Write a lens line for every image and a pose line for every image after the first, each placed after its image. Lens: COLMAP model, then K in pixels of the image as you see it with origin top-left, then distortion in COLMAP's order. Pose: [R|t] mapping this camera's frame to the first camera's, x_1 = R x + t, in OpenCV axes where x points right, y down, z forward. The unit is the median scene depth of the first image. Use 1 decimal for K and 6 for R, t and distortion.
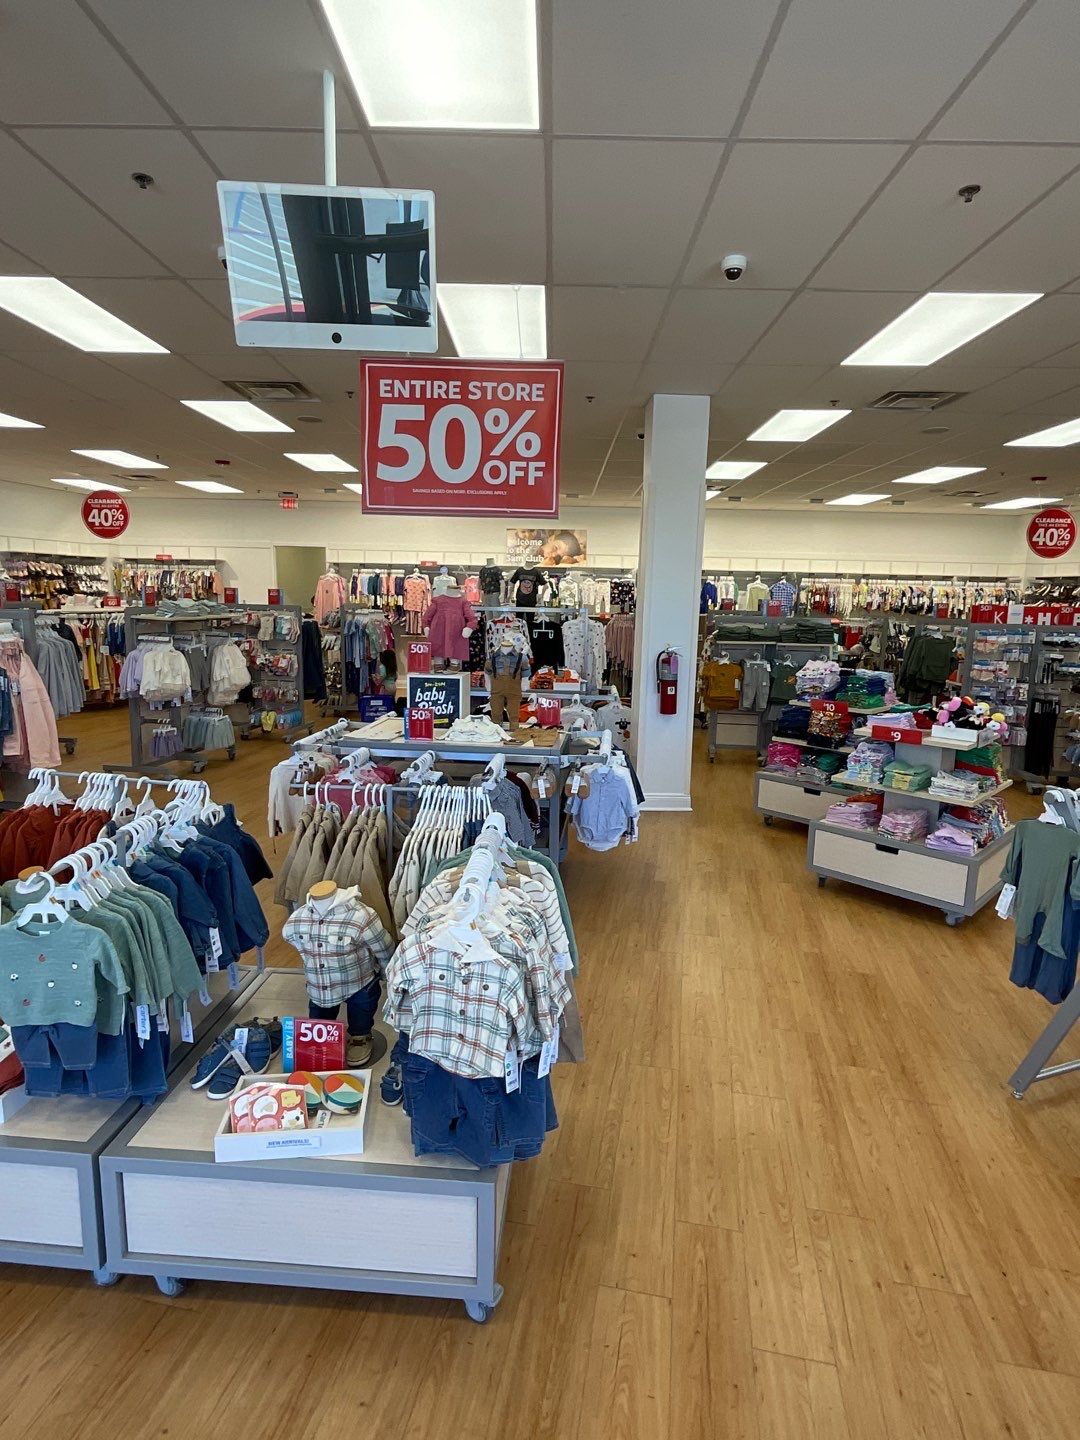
lens RADIAL K [[764.8, 0, 536.4], [0, 764.8, 718.0], [0, 0, 1]] dist [-0.002643, -0.002731]
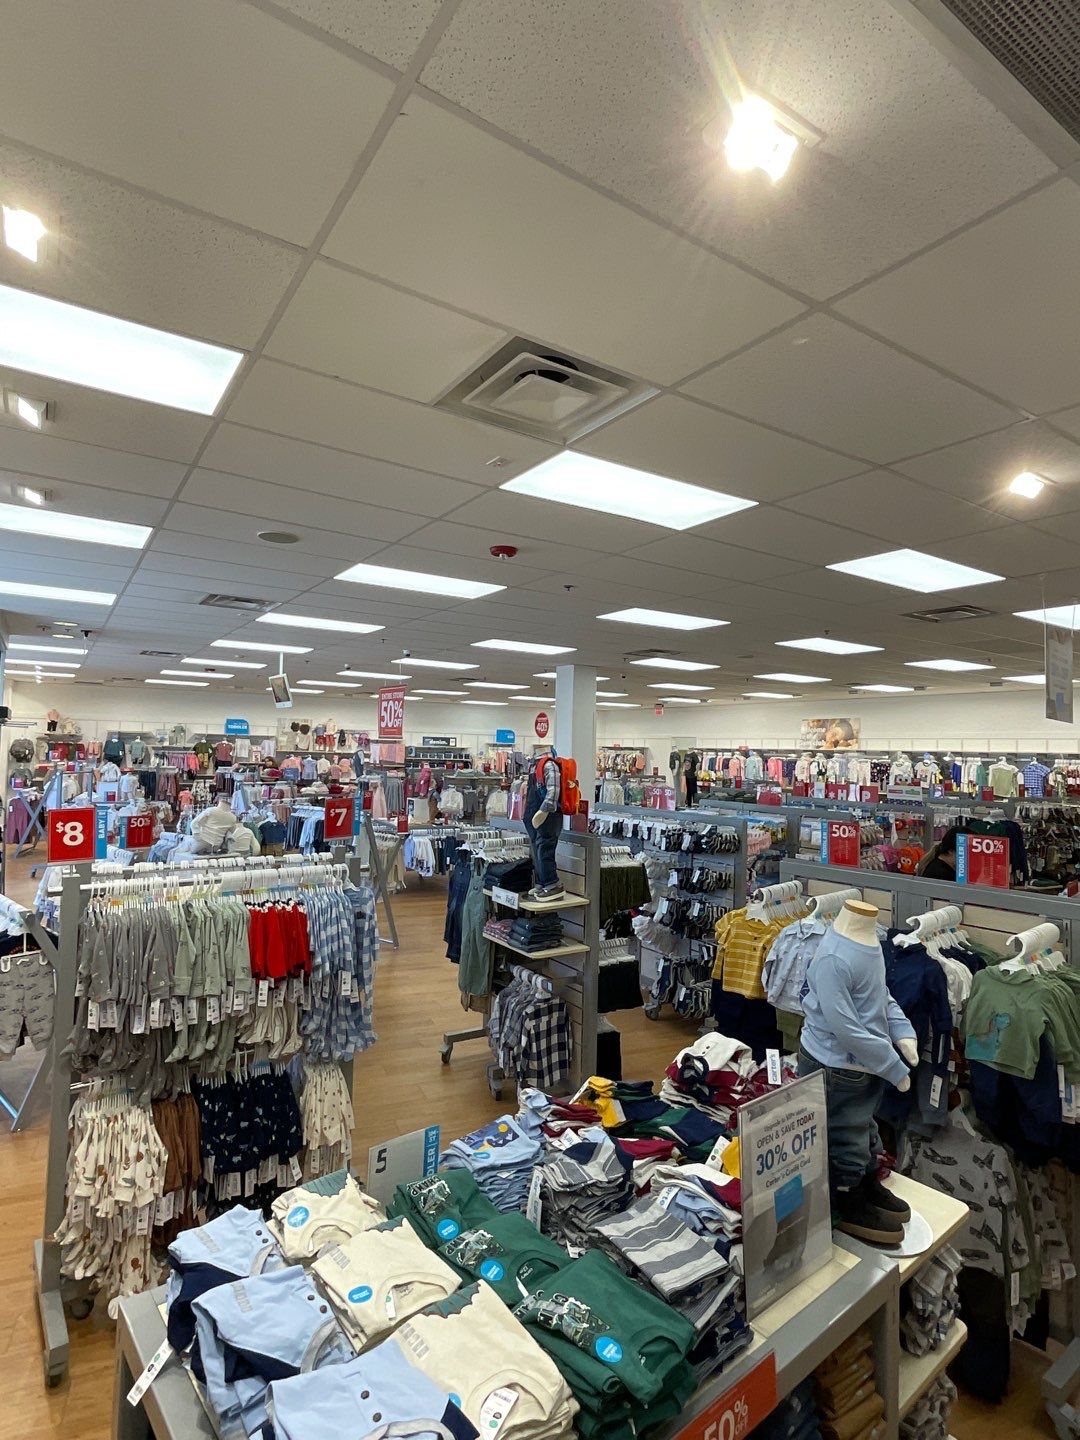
lens RADIAL K [[764.8, 0, 536.4], [0, 764.8, 718.0], [0, 0, 1]] dist [-0.002643, -0.002731]
pose [[0.563839, -0.042328, -0.824800, 0.752435], [-0.147972, 0.977348, -0.151311, 0.002012], [0.812521, 0.207362, 0.544803, -0.030511]]
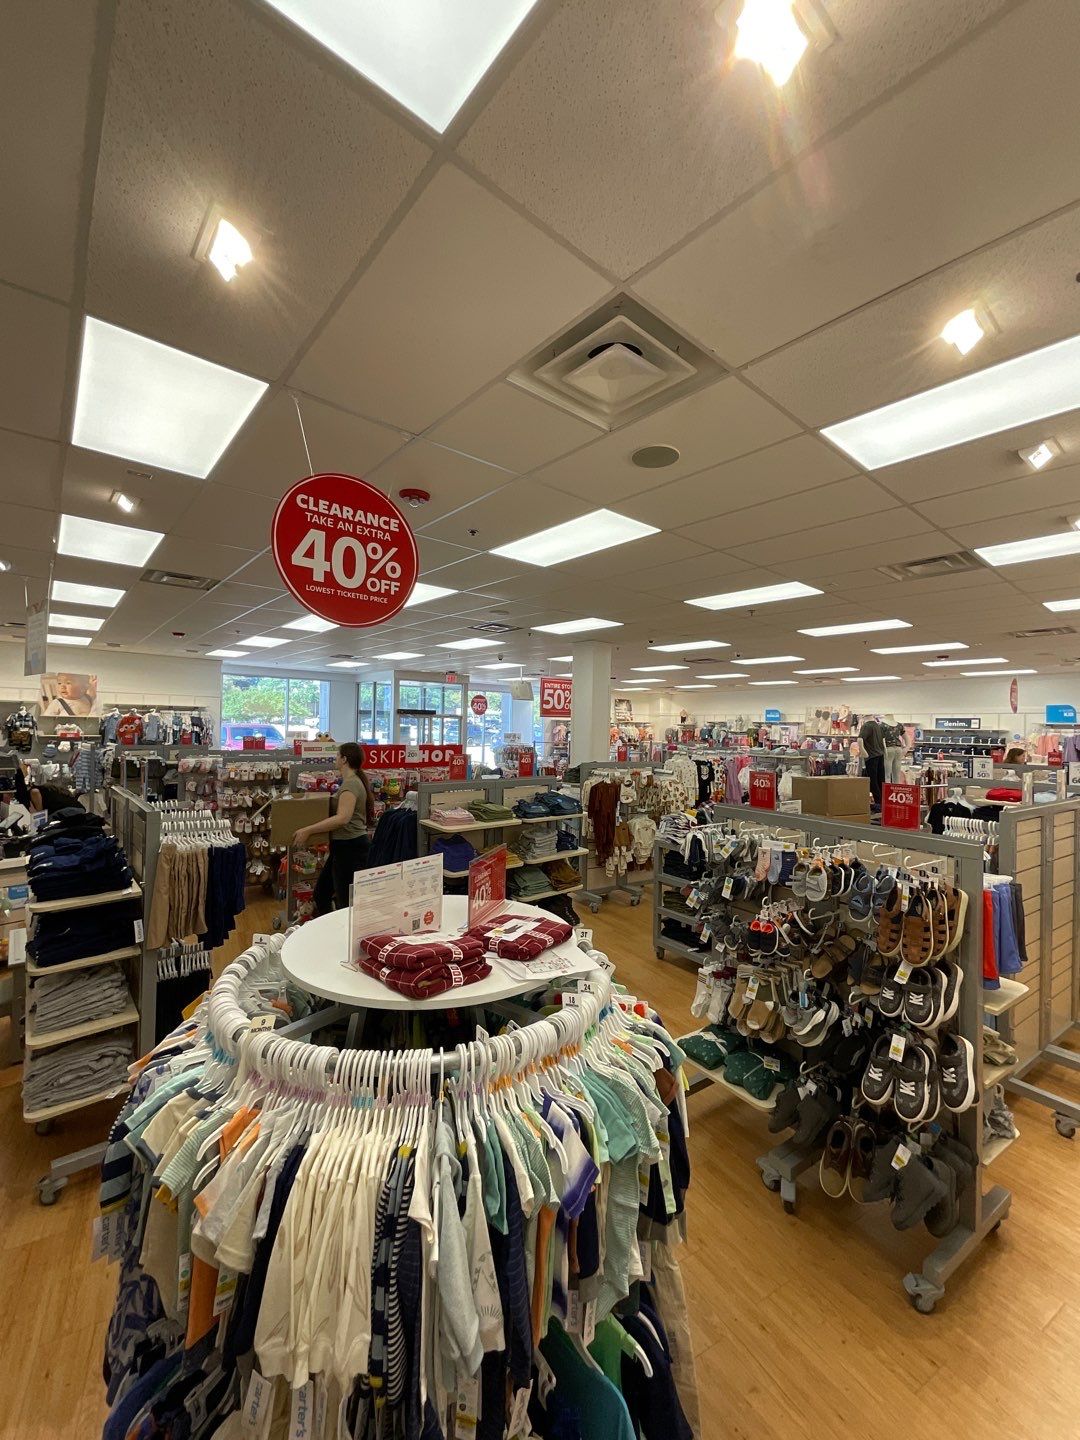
lens RADIAL K [[586.0, 0, 540.0], [0, 586.0, 720.0], [0, 0, 1]] dist [-0.013333, 0.010500]
pose [[-0.747631, -0.043863, -0.662664, 0.570802], [-0.142739, 0.985110, 0.095835, -0.155348], [0.648594, 0.166237, -0.742759, 0.941251]]
